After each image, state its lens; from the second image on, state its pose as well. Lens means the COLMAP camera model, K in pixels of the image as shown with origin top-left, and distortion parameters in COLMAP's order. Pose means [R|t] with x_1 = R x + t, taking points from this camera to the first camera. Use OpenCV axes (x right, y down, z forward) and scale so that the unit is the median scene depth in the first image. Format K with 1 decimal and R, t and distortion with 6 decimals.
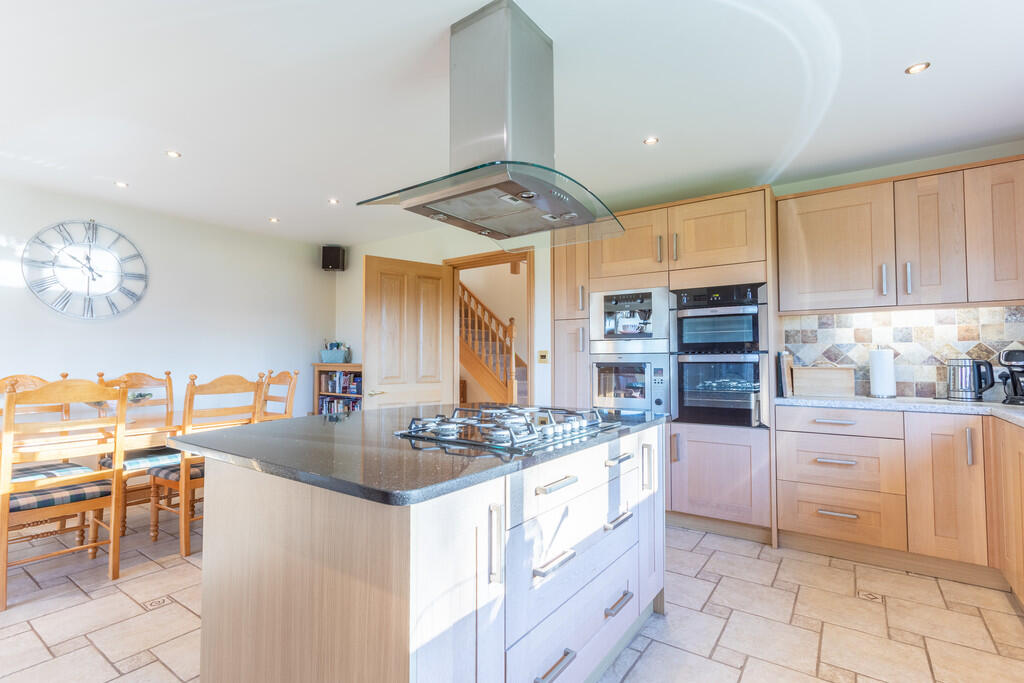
lens RADIAL K [[482.0, 0, 511.8], [0, 482.0, 340.0], [0, 0, 1]] dist [-0.011106, -0.000259]
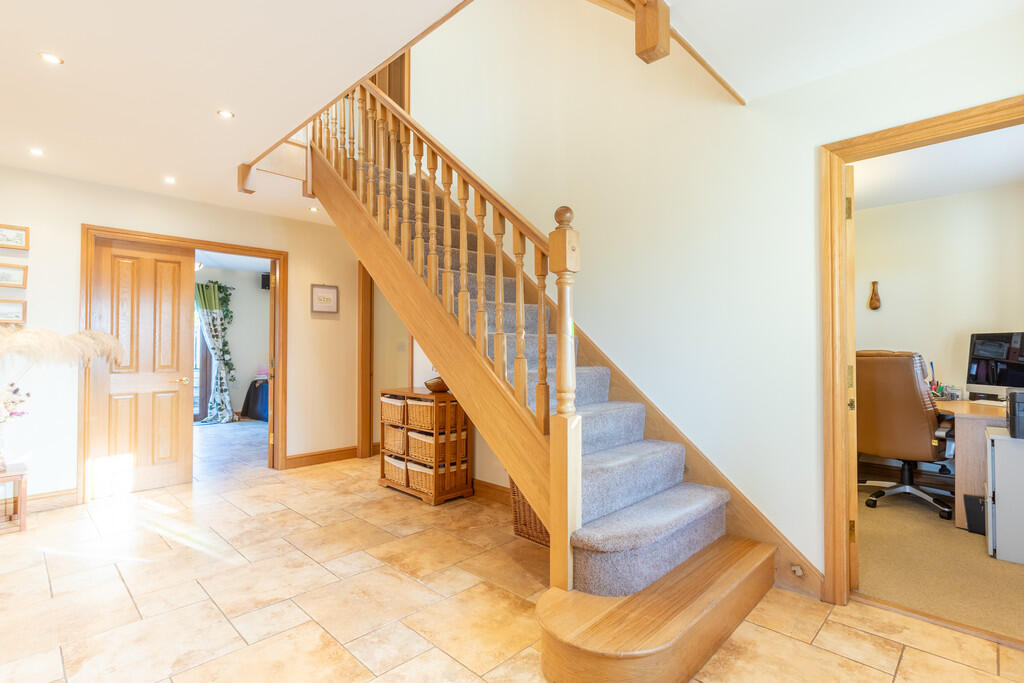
lens RADIAL K [[482.0, 0, 511.6], [0, 482.0, 343.1], [0, 0, 1]] dist [-0.011106, -0.000259]
pose [[0.988984, -0.000032, -0.148022, 0.012423], [0.002119, 0.999901, 0.013942, 0.033781], [0.148007, -0.014103, 0.988886, 0.684228]]
